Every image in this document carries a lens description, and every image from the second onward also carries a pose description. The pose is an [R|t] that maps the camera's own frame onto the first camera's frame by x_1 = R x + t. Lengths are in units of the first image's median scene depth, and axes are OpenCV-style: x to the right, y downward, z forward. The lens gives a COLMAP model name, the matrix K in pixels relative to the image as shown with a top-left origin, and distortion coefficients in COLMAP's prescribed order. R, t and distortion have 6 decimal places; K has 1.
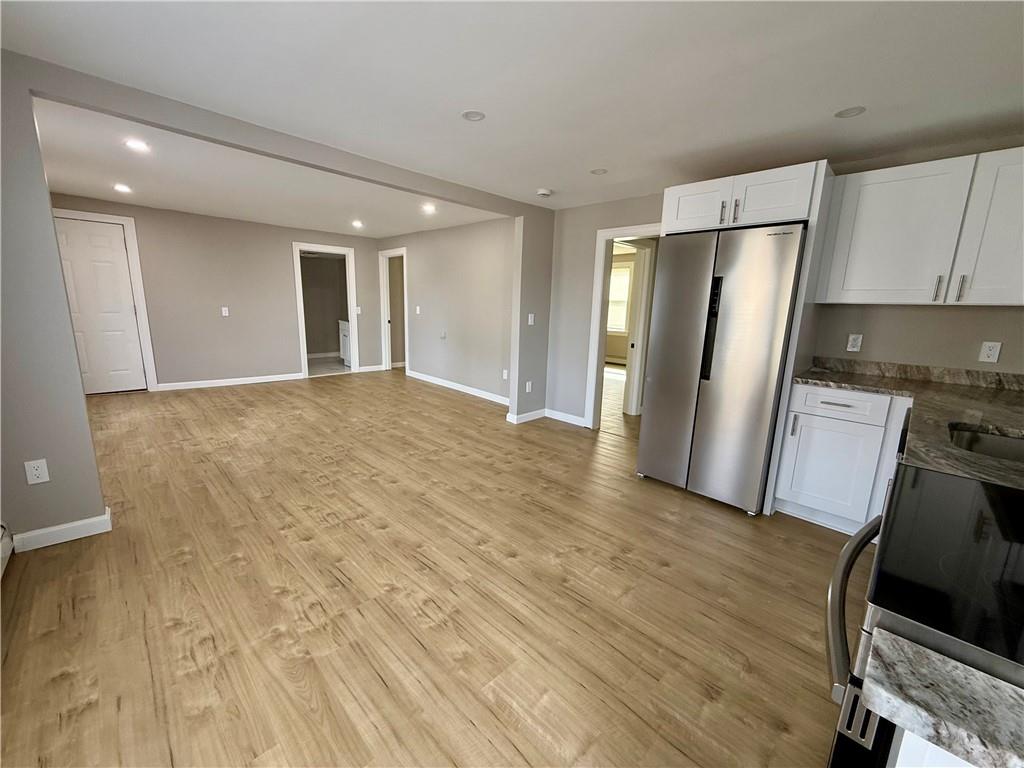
lens RADIAL K [[409.1, 0, 515.5], [0, 409.1, 374.9], [0, 0, 1]] dist [0.001505, -0.000072]
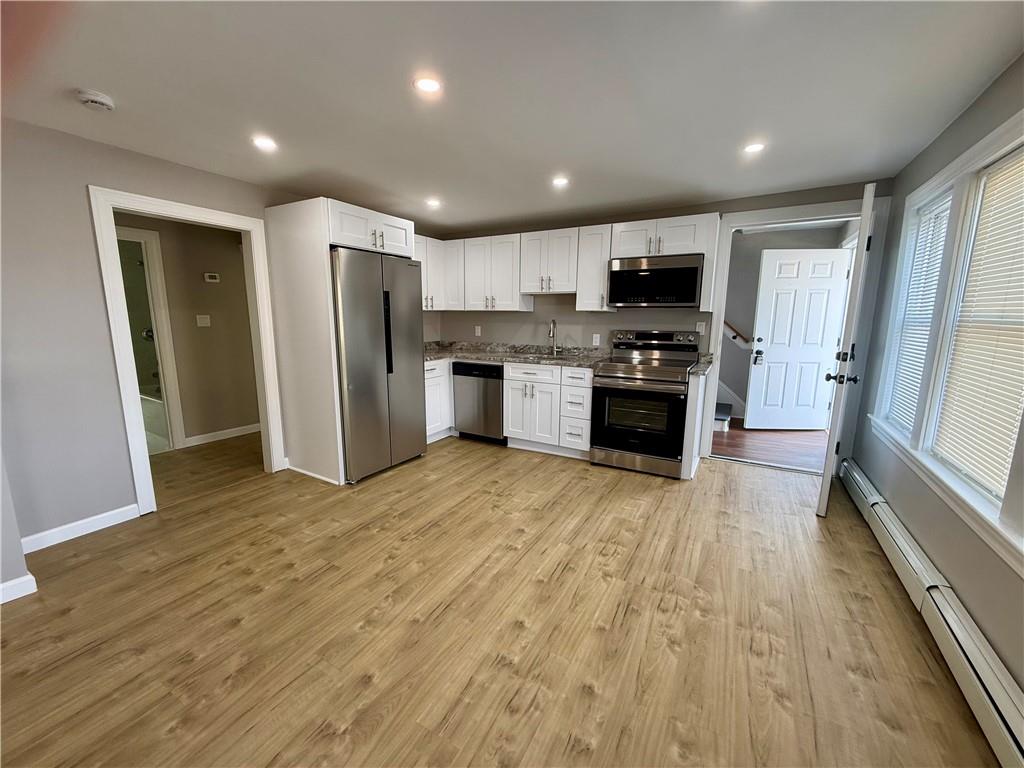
lens RADIAL K [[409.1, 0, 508.8], [0, 409.1, 385.6], [0, 0, 1]] dist [0.001505, -0.000072]
pose [[-0.249513, -0.194850, 0.948565, -1.102246], [0.151225, 0.959689, 0.236914, -0.259450], [-0.956490, 0.202560, -0.209989, 1.278654]]
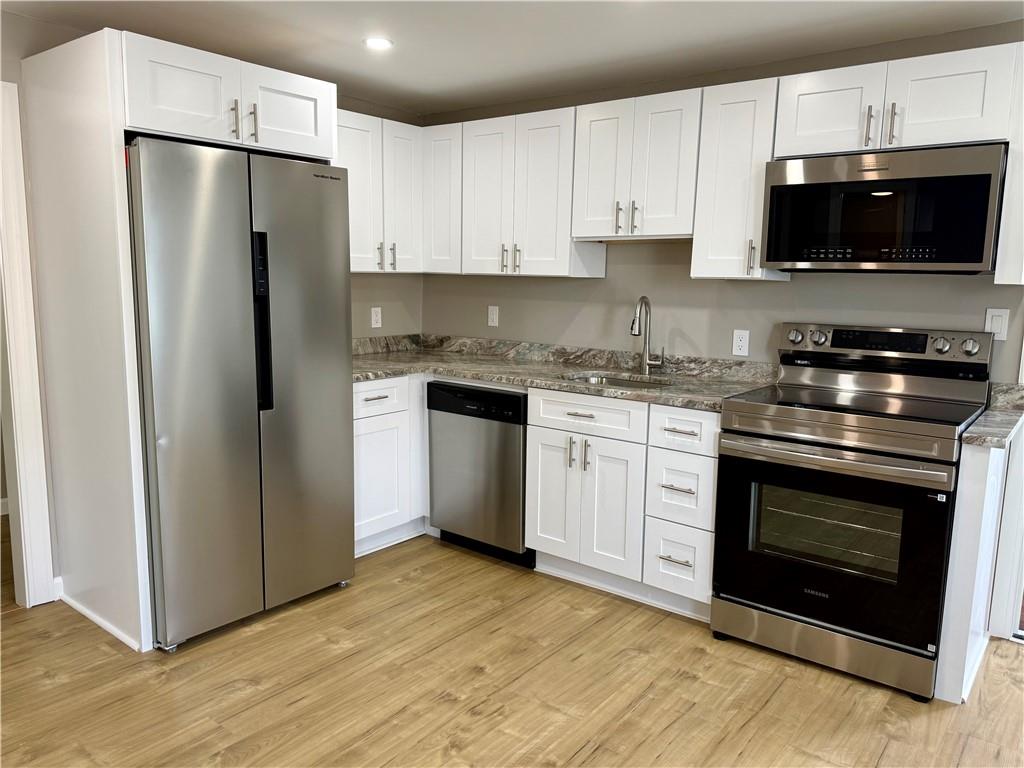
lens RADIAL K [[756.1, 0, 506.3], [0, 756.1, 389.6], [0, 0, 1]] dist [0.035871, -0.043033]
pose [[-0.108140, -0.179797, 0.977742, -0.820567], [0.150290, 0.969249, 0.194858, -0.231787], [-0.982710, 0.168017, -0.077793, 1.035518]]
